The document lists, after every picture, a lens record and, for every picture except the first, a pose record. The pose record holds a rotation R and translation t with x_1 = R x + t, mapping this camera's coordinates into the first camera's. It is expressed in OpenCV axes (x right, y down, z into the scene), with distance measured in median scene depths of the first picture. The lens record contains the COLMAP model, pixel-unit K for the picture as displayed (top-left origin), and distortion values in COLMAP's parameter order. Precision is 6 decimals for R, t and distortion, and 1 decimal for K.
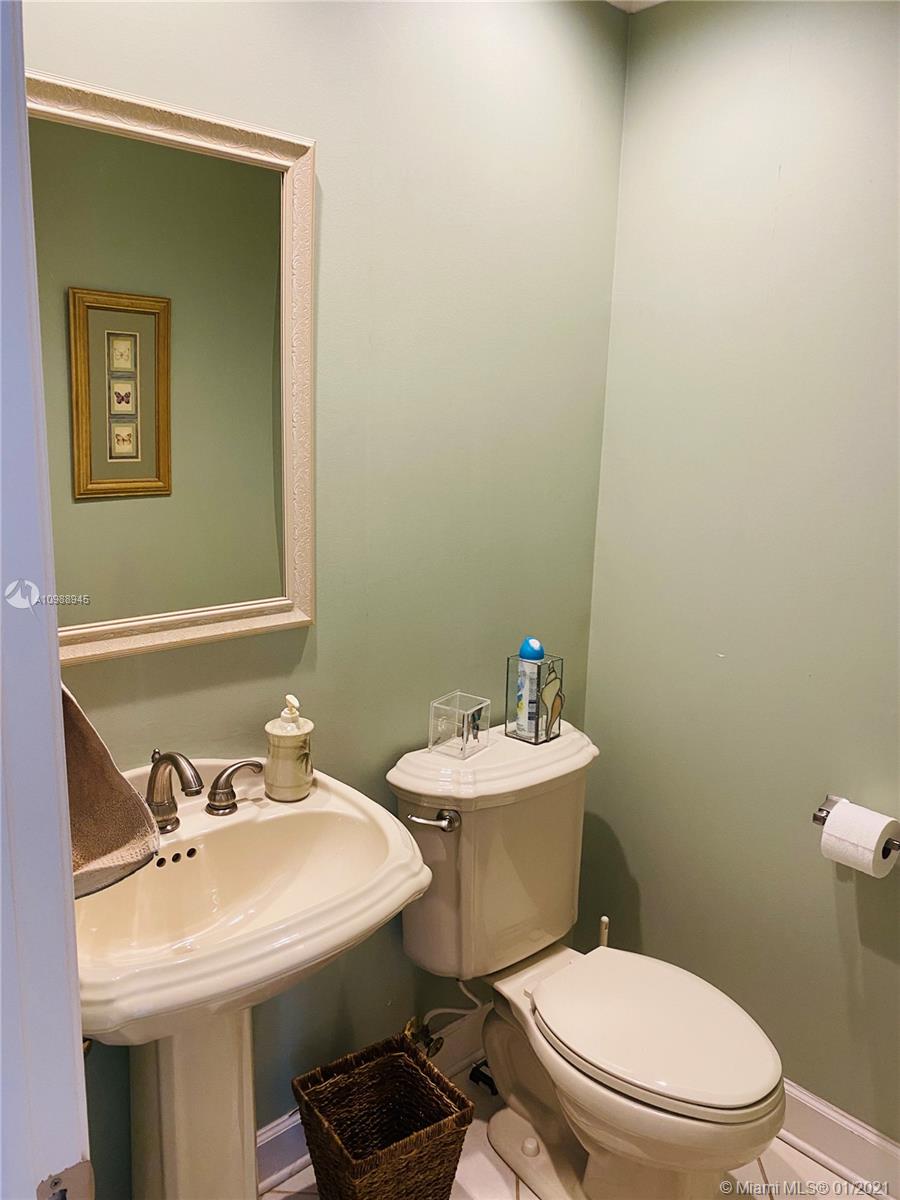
lens RADIAL K [[962.7, 0, 450.0], [0, 962.7, 600.0], [0, 0, 1]] dist [-0.041686, 0.065704]
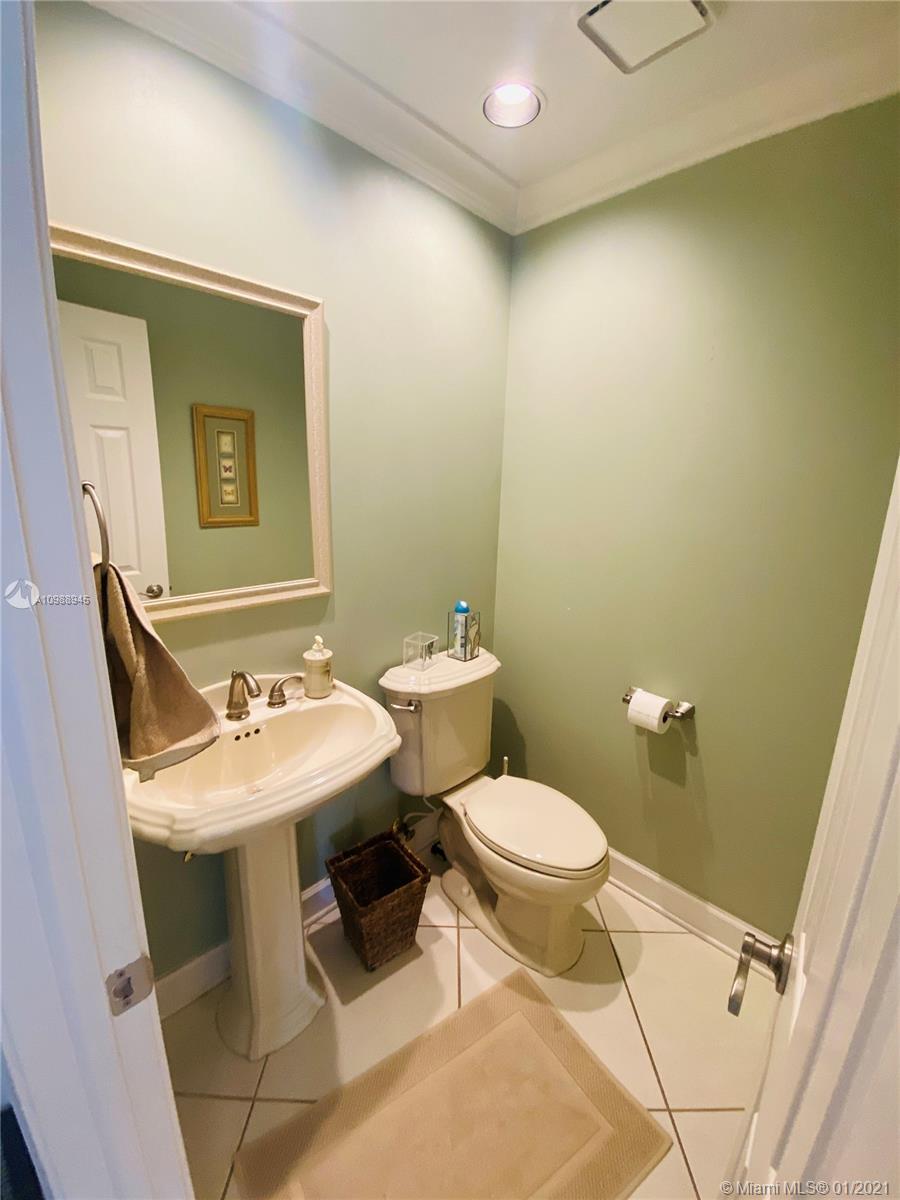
lens RADIAL K [[480.9, 0, 450.0], [0, 480.9, 600.0], [0, 0, 1]] dist [-0.000287, -0.000162]
pose [[0.999029, -0.017569, 0.040399, 0.030886], [0.016656, 0.999600, 0.022841, 0.019125], [-0.040784, -0.022146, 0.998923, 0.136303]]
